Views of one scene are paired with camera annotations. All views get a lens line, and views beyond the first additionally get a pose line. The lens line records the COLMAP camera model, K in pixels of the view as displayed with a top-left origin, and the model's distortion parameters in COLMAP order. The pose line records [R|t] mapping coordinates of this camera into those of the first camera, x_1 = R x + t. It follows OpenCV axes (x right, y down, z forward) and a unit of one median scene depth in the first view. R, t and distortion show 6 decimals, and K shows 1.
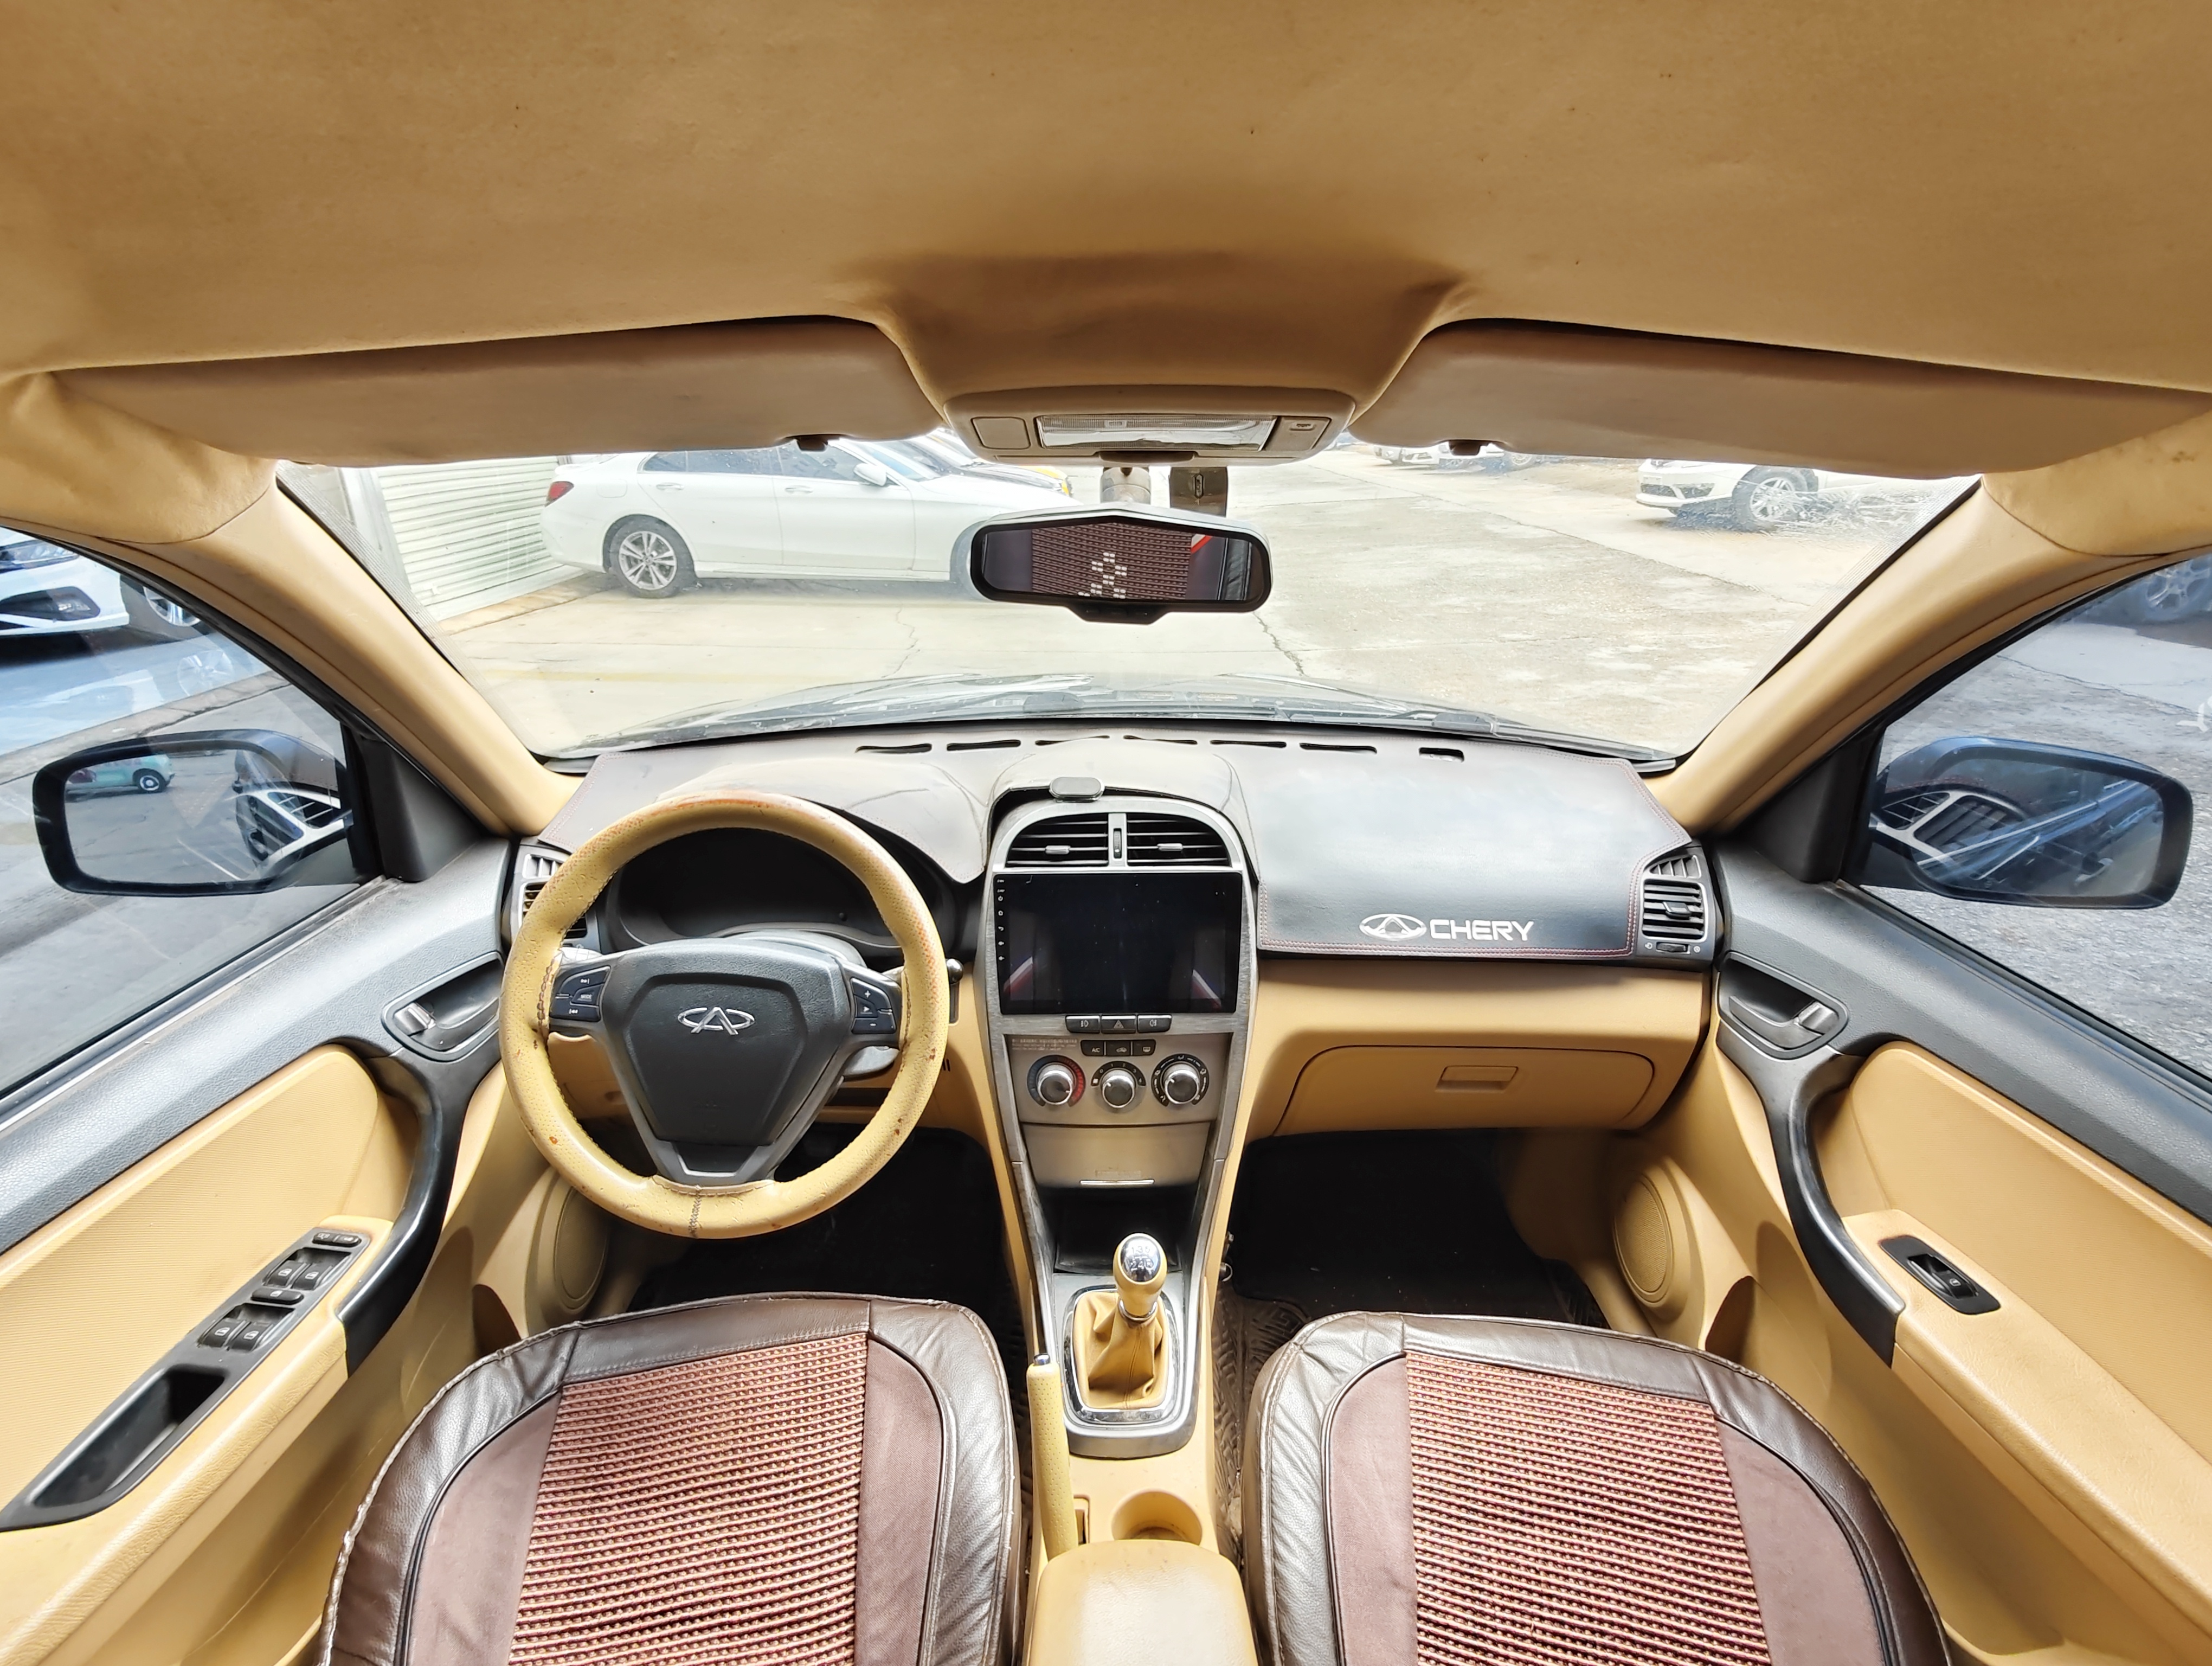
lens RADIAL K [[994.3, 0, 1106.0], [0, 994.3, 833.0], [0, 0, 1]] dist [-0.003232, 0.001780]
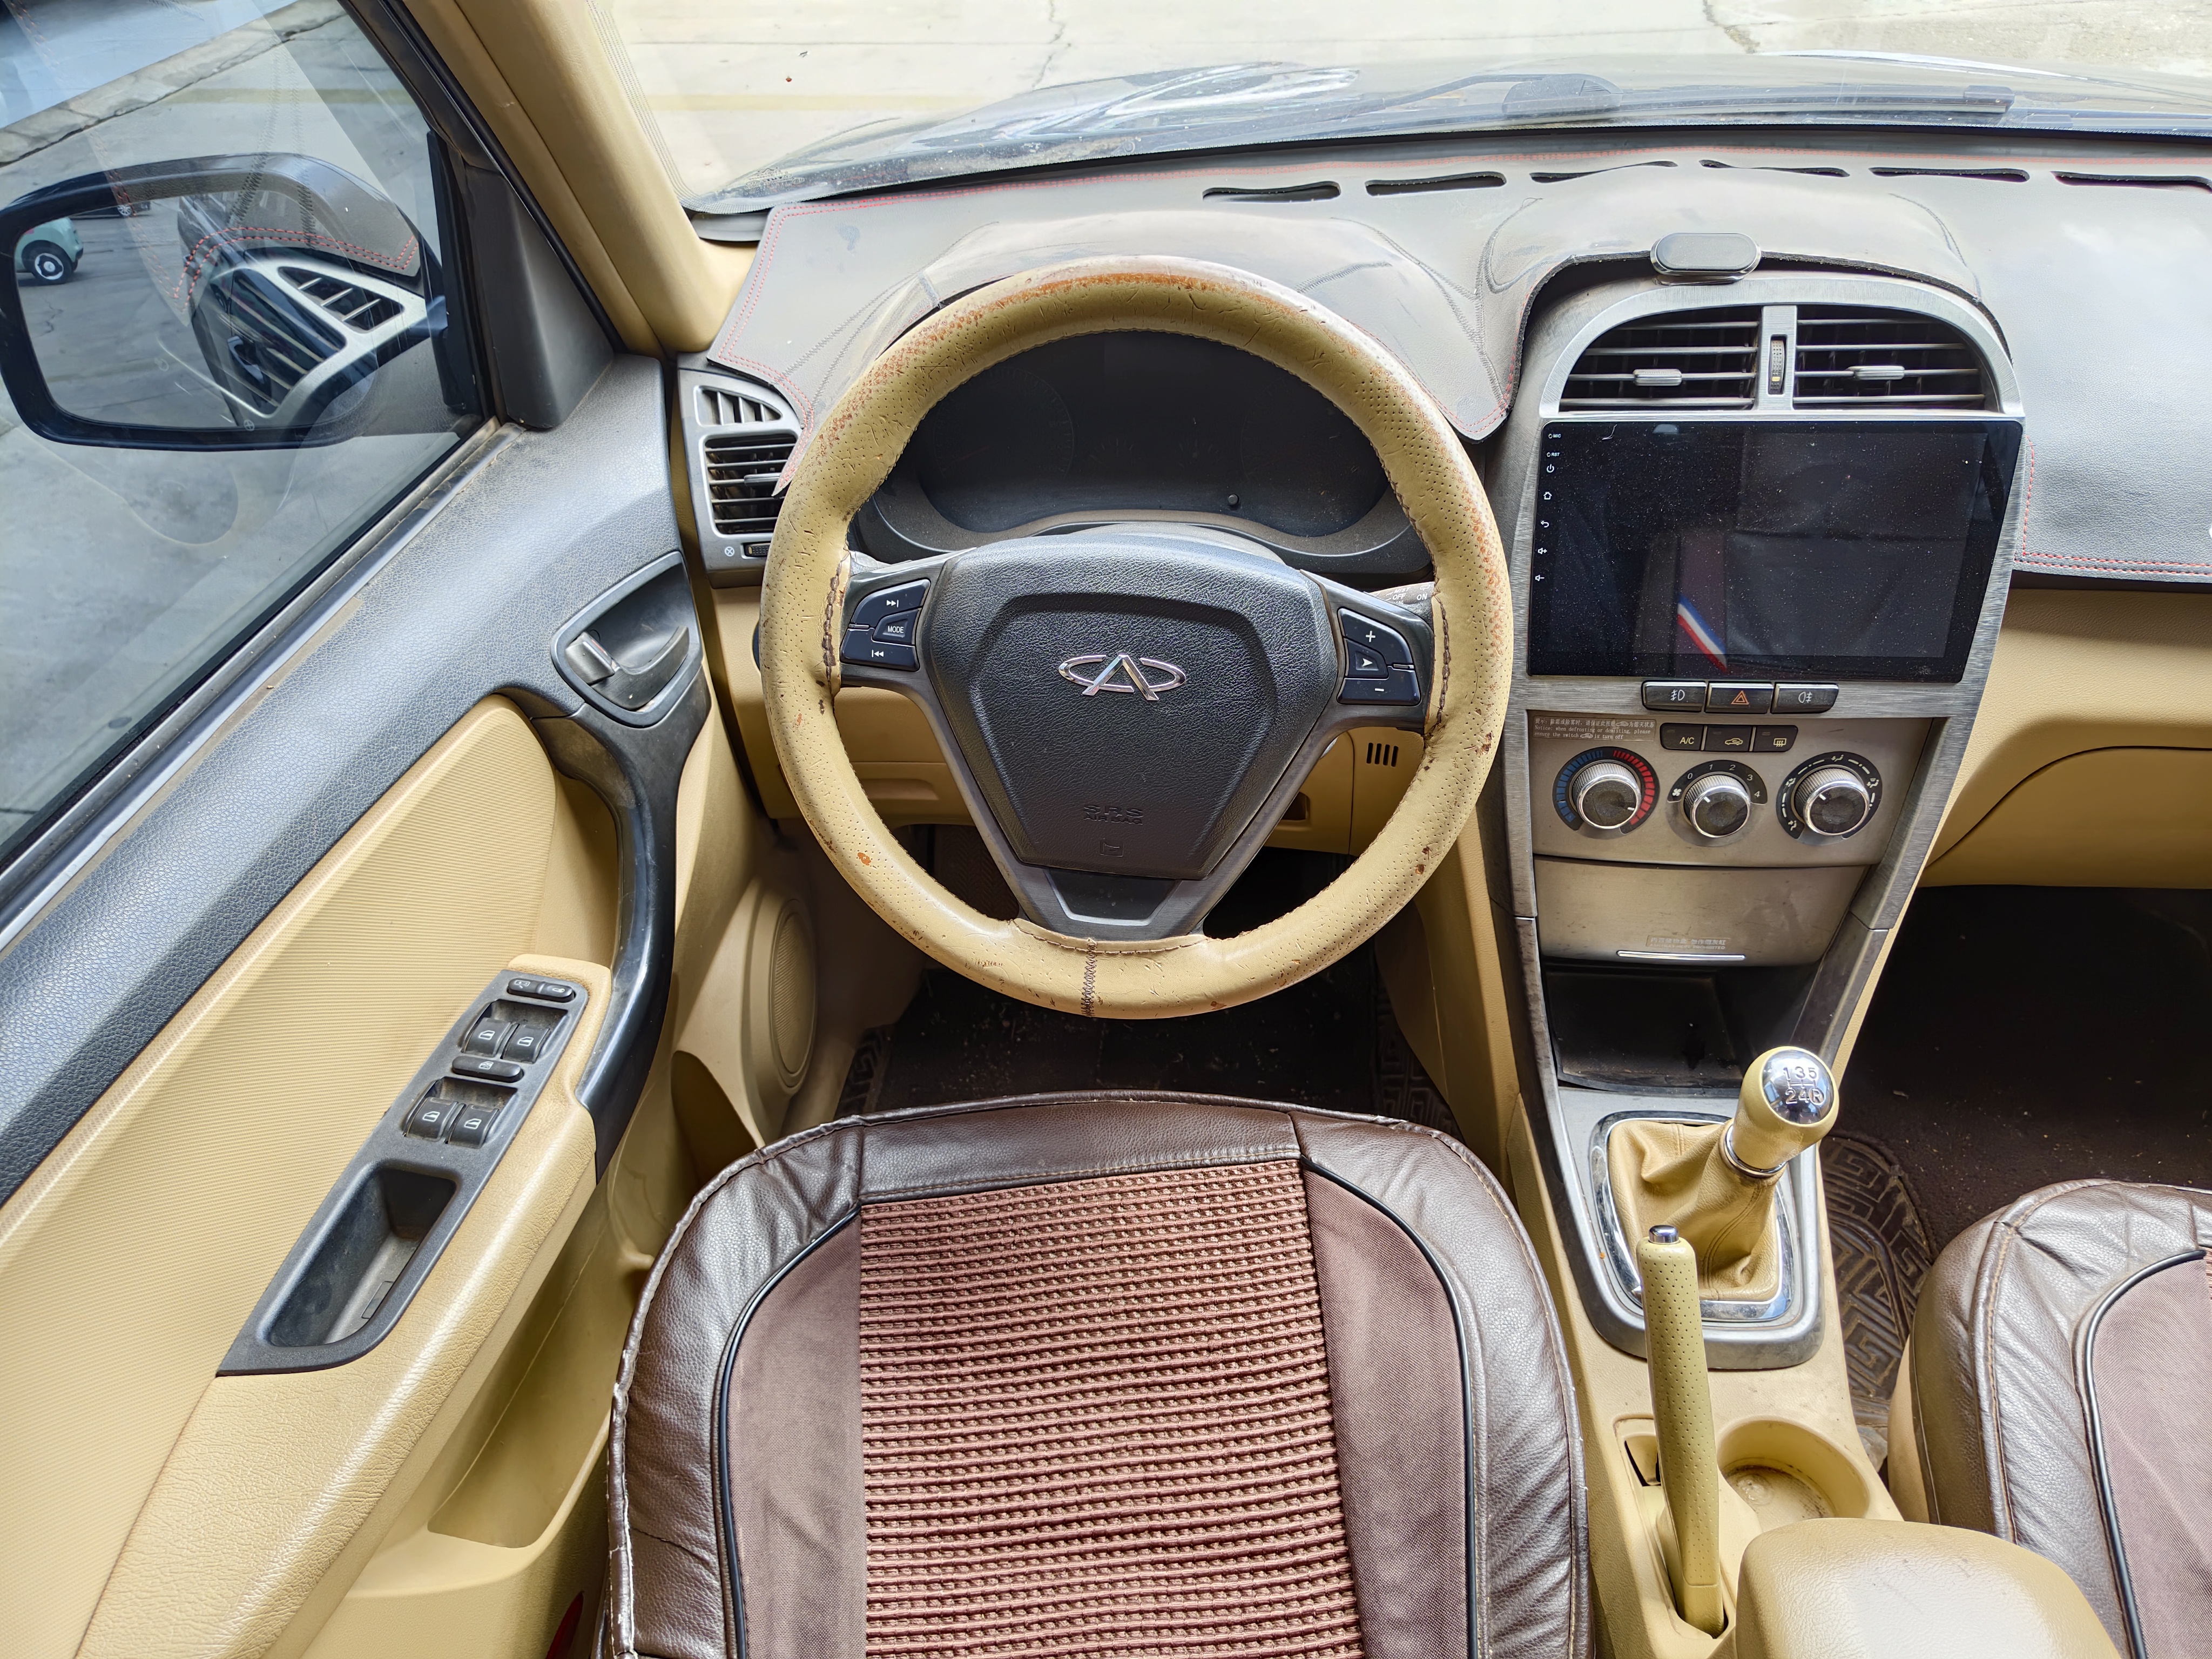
lens RADIAL K [[1537.0, 0, 1106.0], [0, 1537.0, 829.5], [0, 0, 1]] dist [0.059788, -0.076296]
pose [[0.991898, 0.039074, -0.120882, -0.277926], [-0.003550, 0.959680, 0.281073, 0.019674], [0.126991, -0.278367, 0.952043, 0.102982]]
